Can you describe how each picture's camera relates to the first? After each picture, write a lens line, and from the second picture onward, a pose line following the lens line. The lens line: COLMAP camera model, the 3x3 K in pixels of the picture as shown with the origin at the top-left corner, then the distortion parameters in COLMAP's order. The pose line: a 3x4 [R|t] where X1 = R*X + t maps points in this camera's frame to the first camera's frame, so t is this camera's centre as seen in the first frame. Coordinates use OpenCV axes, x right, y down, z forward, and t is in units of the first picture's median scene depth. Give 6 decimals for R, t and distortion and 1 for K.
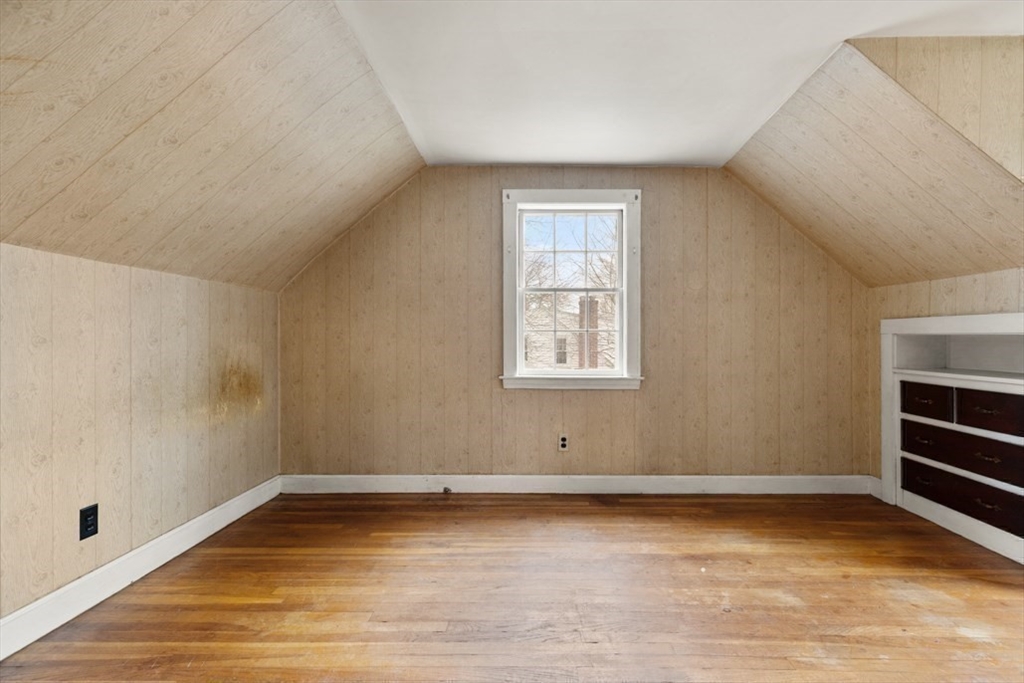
lens RADIAL K [[458.3, 0, 523.7], [0, 458.3, 332.4], [0, 0, 1]] dist [0.003261, 0.000039]
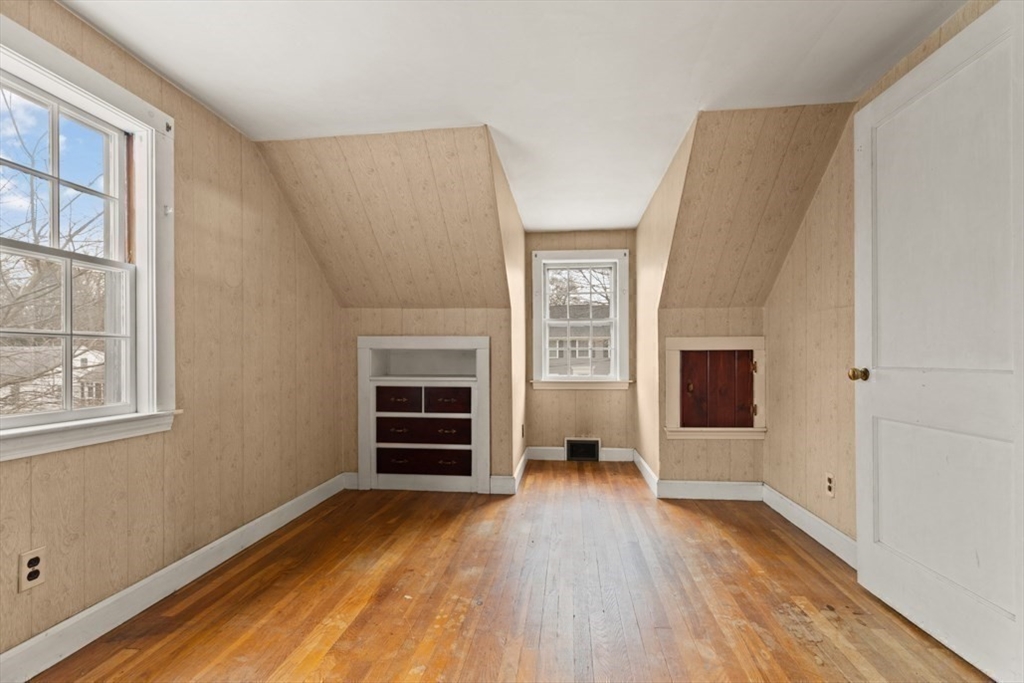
lens RADIAL K [[467.5, 0, 520.9], [0, 467.5, 347.6], [0, 0, 1]] dist [0.004544, 0.000437]
pose [[0.074081, 0.015804, 0.997127, -0.403724], [-0.012472, 0.999811, -0.014920, 0.014952], [-0.997174, -0.011331, 0.074264, 0.517071]]
